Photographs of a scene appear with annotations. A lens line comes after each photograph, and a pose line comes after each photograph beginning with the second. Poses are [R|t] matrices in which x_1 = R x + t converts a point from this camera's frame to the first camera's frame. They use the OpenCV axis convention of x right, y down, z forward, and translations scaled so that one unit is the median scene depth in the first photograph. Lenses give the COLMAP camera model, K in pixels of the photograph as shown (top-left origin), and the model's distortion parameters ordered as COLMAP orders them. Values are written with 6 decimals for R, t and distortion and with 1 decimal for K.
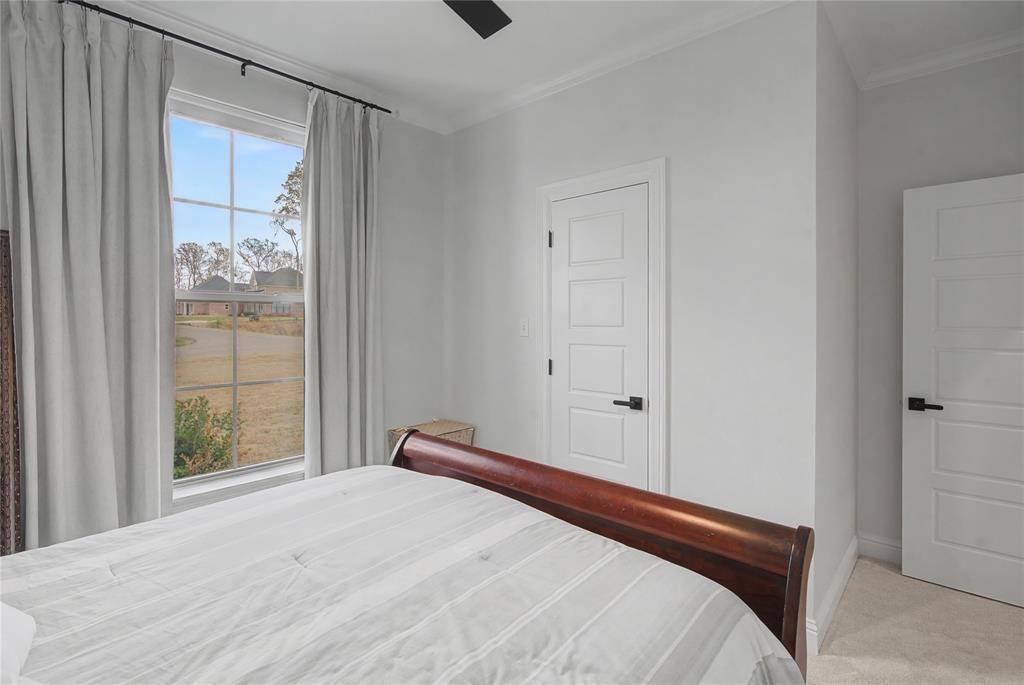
lens RADIAL K [[482.9, 0, 511.2], [0, 482.9, 321.2], [0, 0, 1]] dist [0.000670, 0.000138]
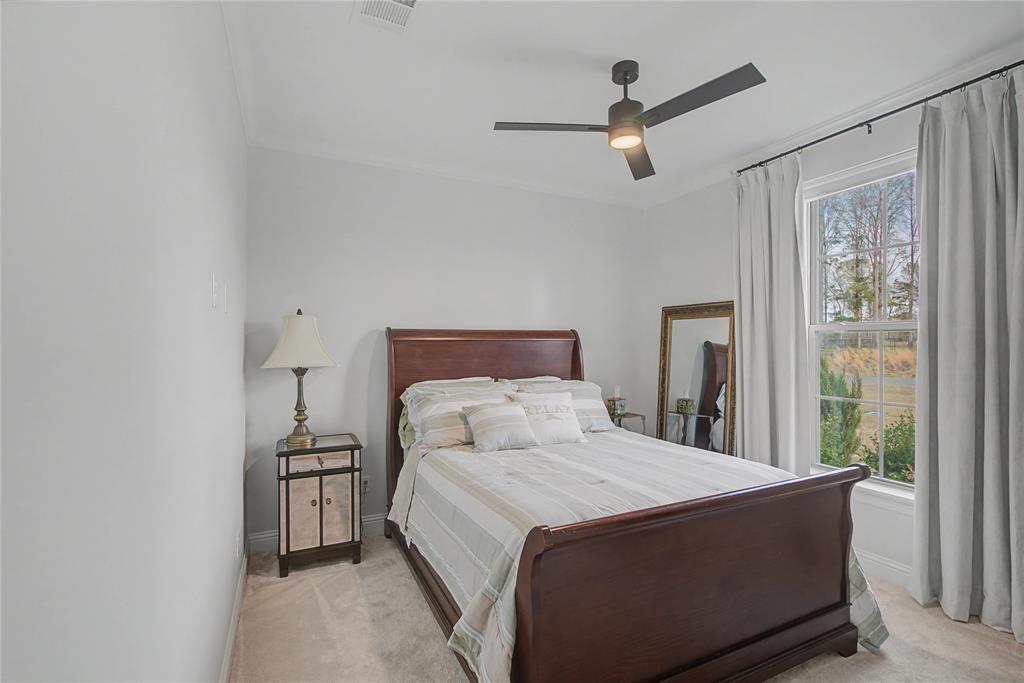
lens RADIAL K [[473.4, 0, 512.0], [0, 473.4, 341.5], [0, 0, 1]] dist [-0.014969, 0.000088]
pose [[-0.378215, -0.012312, -0.925636, 1.346560], [-0.004820, 0.999924, -0.011330, 0.000019], [0.925705, 0.000176, -0.378245, 1.083937]]
